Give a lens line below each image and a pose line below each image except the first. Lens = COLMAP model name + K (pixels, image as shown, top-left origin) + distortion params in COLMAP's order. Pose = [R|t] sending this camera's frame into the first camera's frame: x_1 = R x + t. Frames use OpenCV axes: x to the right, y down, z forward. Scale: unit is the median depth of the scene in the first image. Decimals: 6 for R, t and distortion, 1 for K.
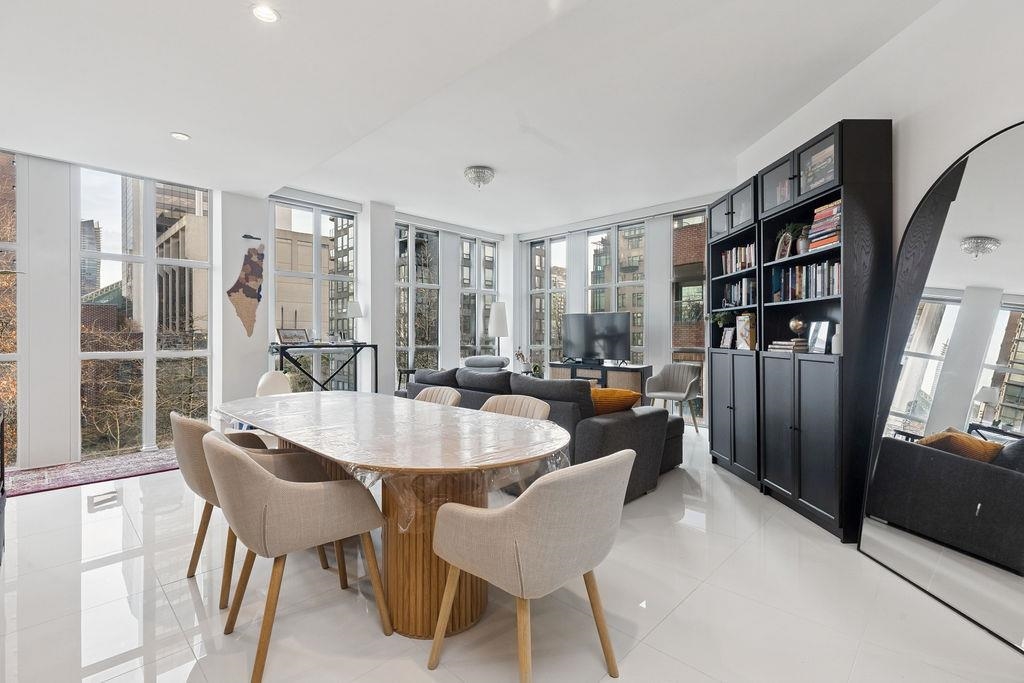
lens RADIAL K [[457.9, 0, 513.2], [0, 457.9, 339.5], [0, 0, 1]] dist [0.002188, -0.000089]
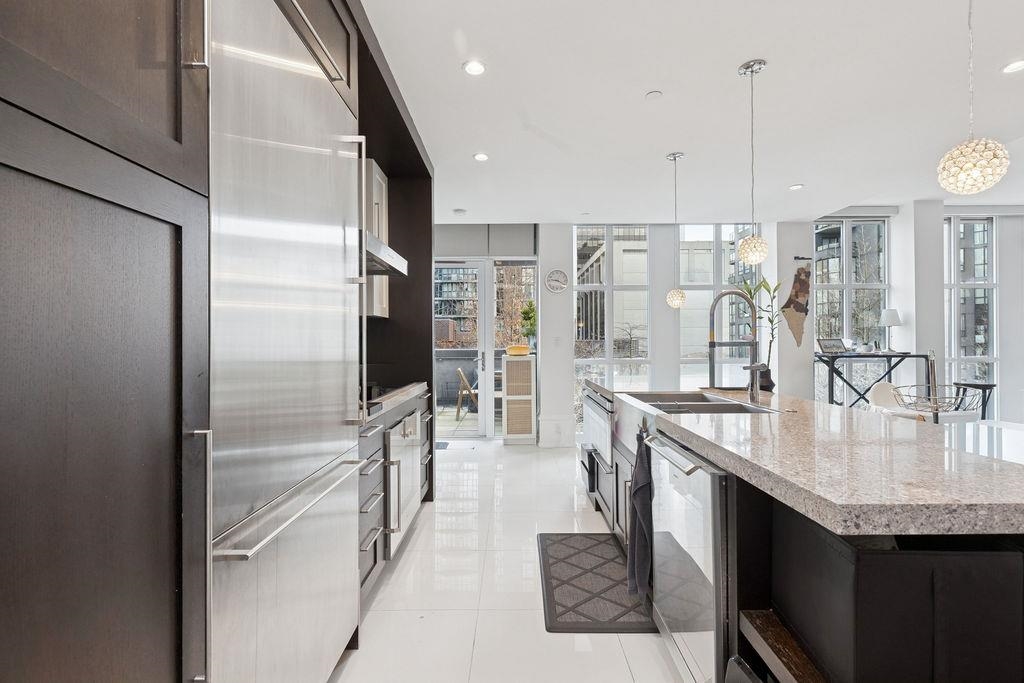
lens RADIAL K [[460.1, 0, 516.1], [0, 460.1, 340.7], [0, 0, 1]] dist [0.000330, -0.000343]
pose [[0.701323, -0.008026, -0.712798, -0.317068], [0.002118, 0.999956, -0.009176, -0.014553], [0.712840, 0.004926, 0.701309, -0.352741]]
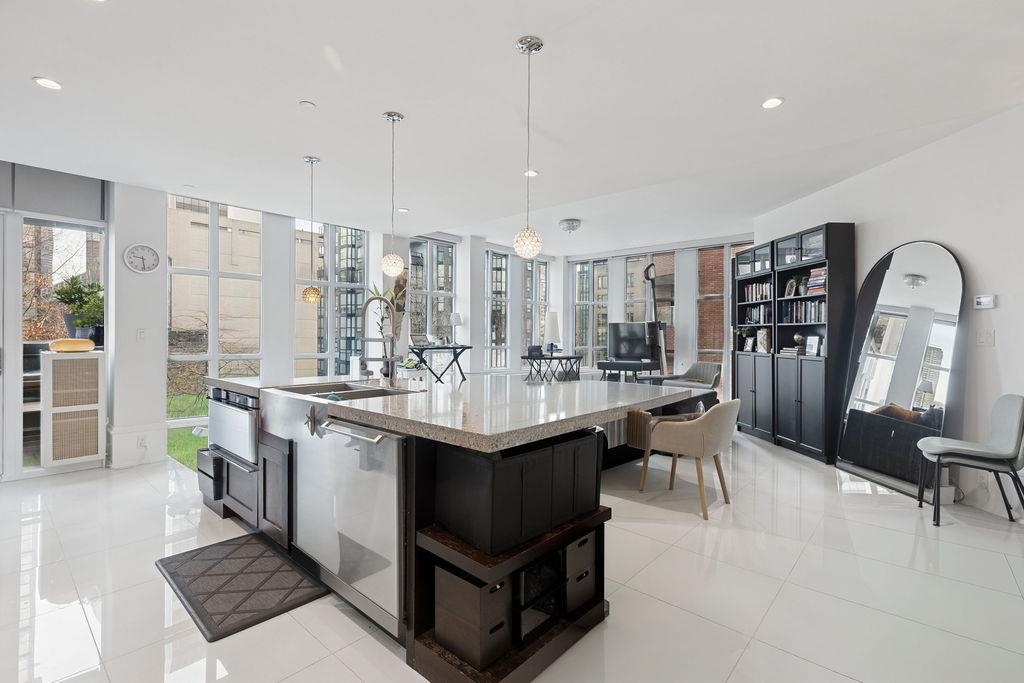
lens RADIAL K [[466.0, 0, 515.8], [0, 466.0, 338.1], [0, 0, 1]] dist [0.005474, 0.000389]
pose [[0.998885, 0.006087, 0.046806, -0.361455], [-0.006079, 0.999981, -0.000309, -0.019831], [-0.046807, 0.000024, 0.998904, -0.475805]]
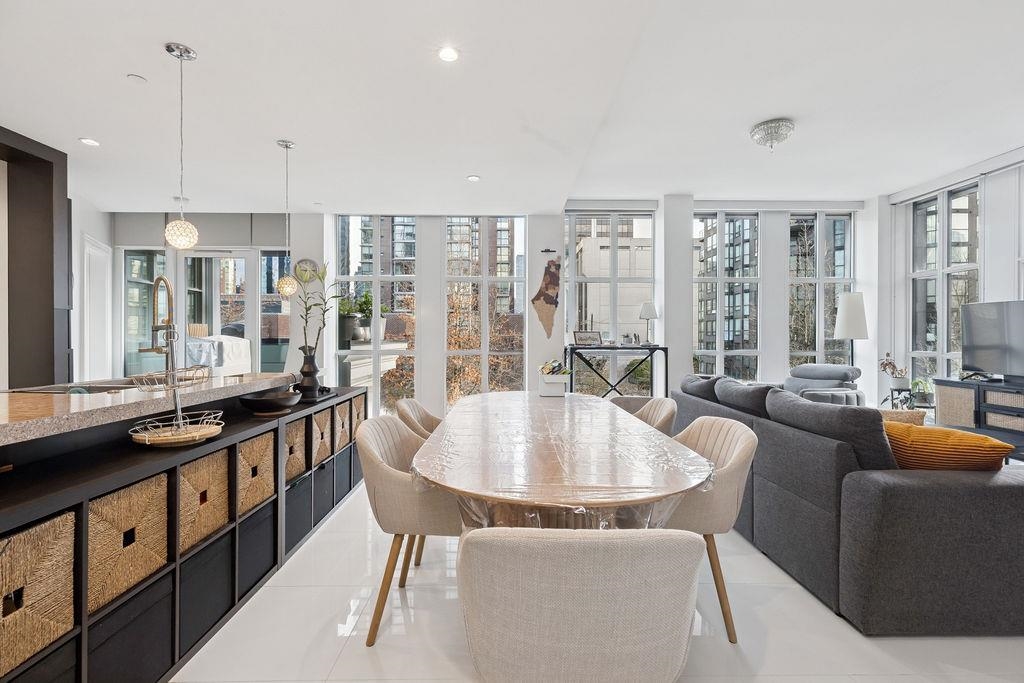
lens RADIAL K [[457.9, 0, 513.2], [0, 457.9, 339.5], [0, 0, 1]] dist [0.002188, -0.000089]
pose [[0.711033, 0.002859, -0.703153, 0.196673], [-0.005815, 0.999981, -0.001814, -0.001664], [0.703135, 0.005379, 0.711036, 0.163045]]
